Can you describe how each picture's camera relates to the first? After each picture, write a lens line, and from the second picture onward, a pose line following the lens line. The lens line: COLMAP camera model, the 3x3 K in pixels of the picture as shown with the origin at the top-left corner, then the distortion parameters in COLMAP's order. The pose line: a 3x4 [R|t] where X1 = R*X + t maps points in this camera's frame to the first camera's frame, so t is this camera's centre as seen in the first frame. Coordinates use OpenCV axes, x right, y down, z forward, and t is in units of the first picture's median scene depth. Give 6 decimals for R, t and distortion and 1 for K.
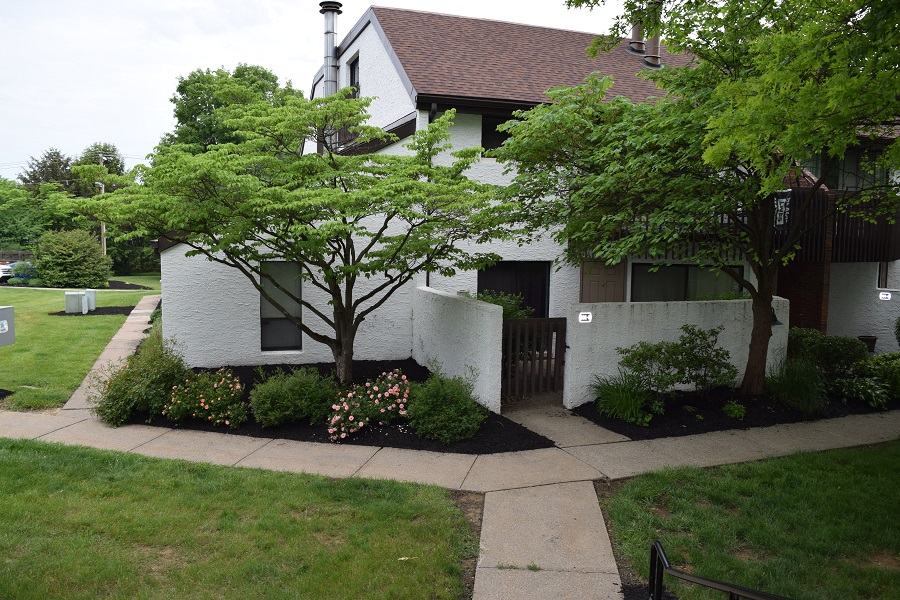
lens RADIAL K [[711.1, 0, 450.0], [0, 711.1, 300.0], [0, 0, 1]] dist [-0.090099, 0.010408]
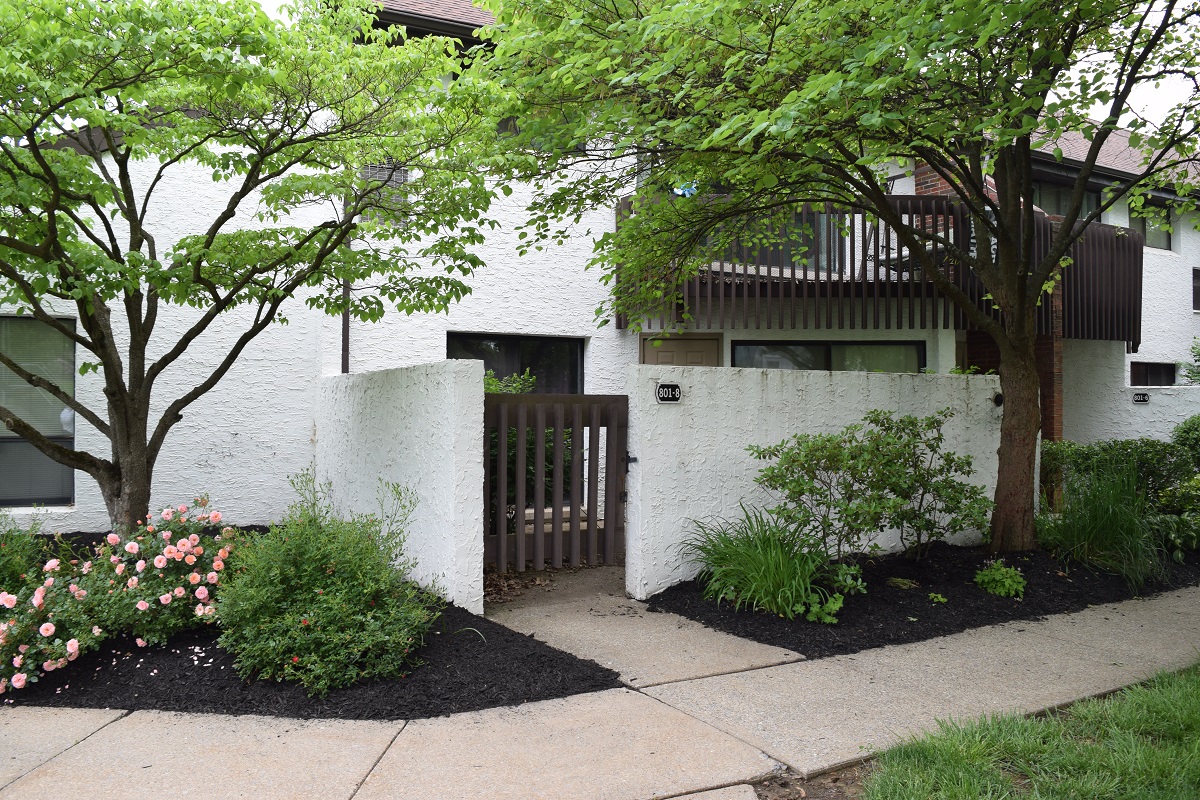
lens RADIAL K [[948.1, 0, 600.0], [0, 948.1, 400.0], [0, 0, 1]] dist [-0.090099, 0.010408]
pose [[0.986158, -0.011816, 0.165387, 0.050359], [0.028011, 0.994994, -0.095931, 0.093151], [-0.163426, 0.099236, 0.981552, 0.444166]]
